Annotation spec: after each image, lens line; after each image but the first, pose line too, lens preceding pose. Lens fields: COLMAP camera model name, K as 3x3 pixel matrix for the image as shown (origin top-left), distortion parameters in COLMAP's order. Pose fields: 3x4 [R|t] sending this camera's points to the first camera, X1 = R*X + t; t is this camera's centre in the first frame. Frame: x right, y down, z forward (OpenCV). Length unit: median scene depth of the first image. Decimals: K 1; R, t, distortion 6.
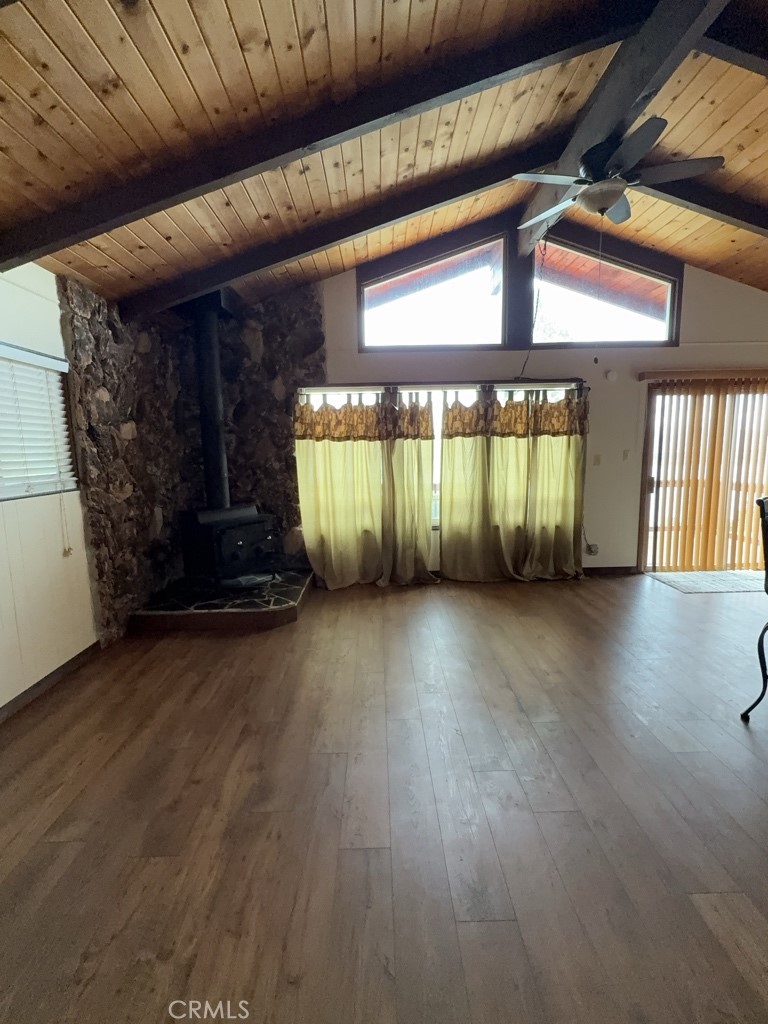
lens RADIAL K [[472.7, 0, 377.6], [0, 472.7, 510.1], [0, 0, 1]] dist [0.007697, -0.009440]
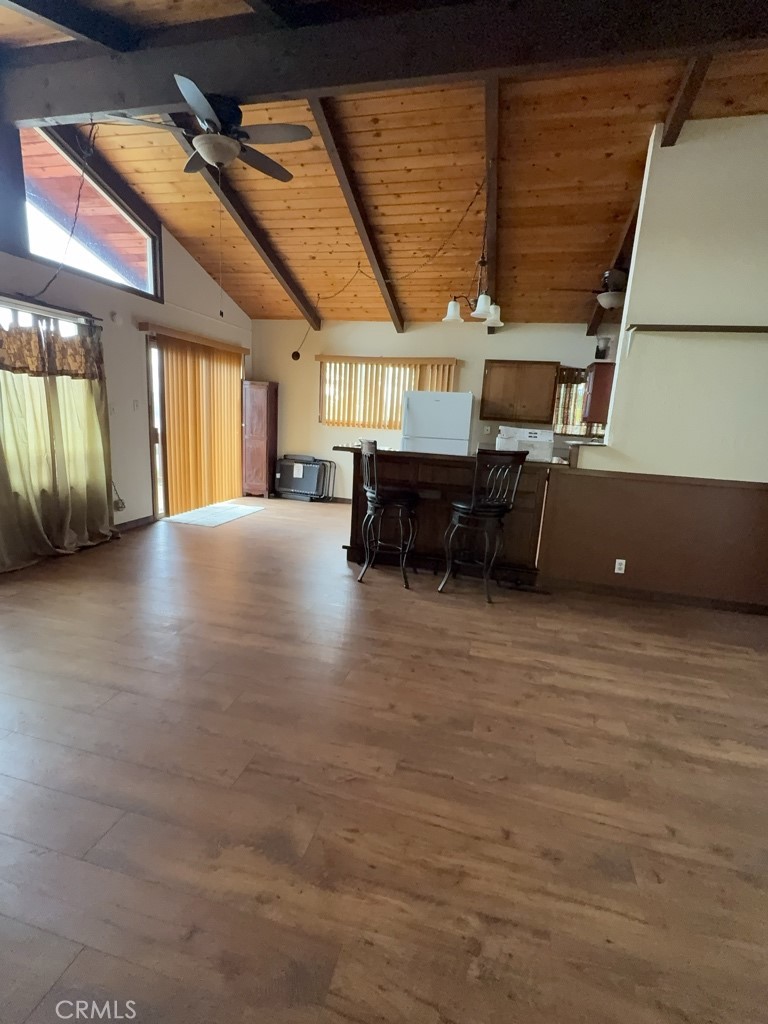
lens RADIAL K [[474.4, 0, 384.8], [0, 474.4, 515.0], [0, 0, 1]] dist [-0.004346, -0.000685]
pose [[0.257646, -0.170257, 0.951121, -0.331580], [0.064739, 0.985183, 0.158817, -0.013730], [-0.964068, 0.020656, 0.264851, 0.243716]]
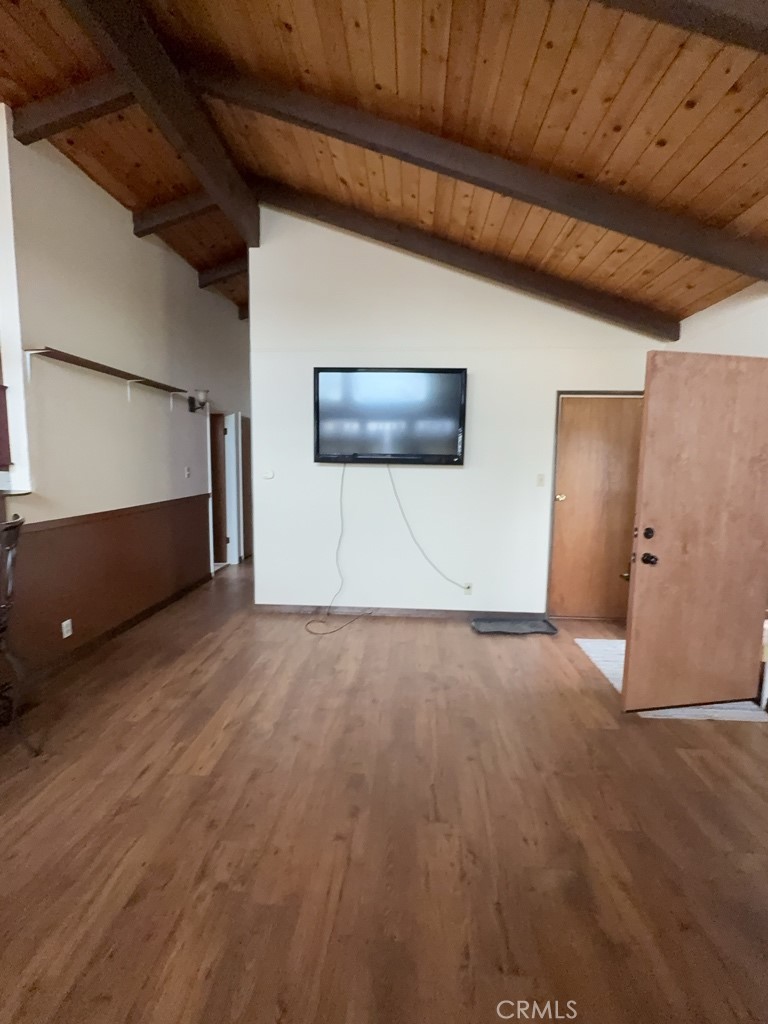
lens RADIAL K [[474.4, 0, 384.8], [0, 474.4, 515.0], [0, 0, 1]] dist [-0.004346, -0.000685]
pose [[-0.997336, -0.003776, 0.072852, 0.015363], [0.013895, 0.970543, 0.240525, -0.089662], [-0.071614, 0.240897, -0.967905, 0.657023]]
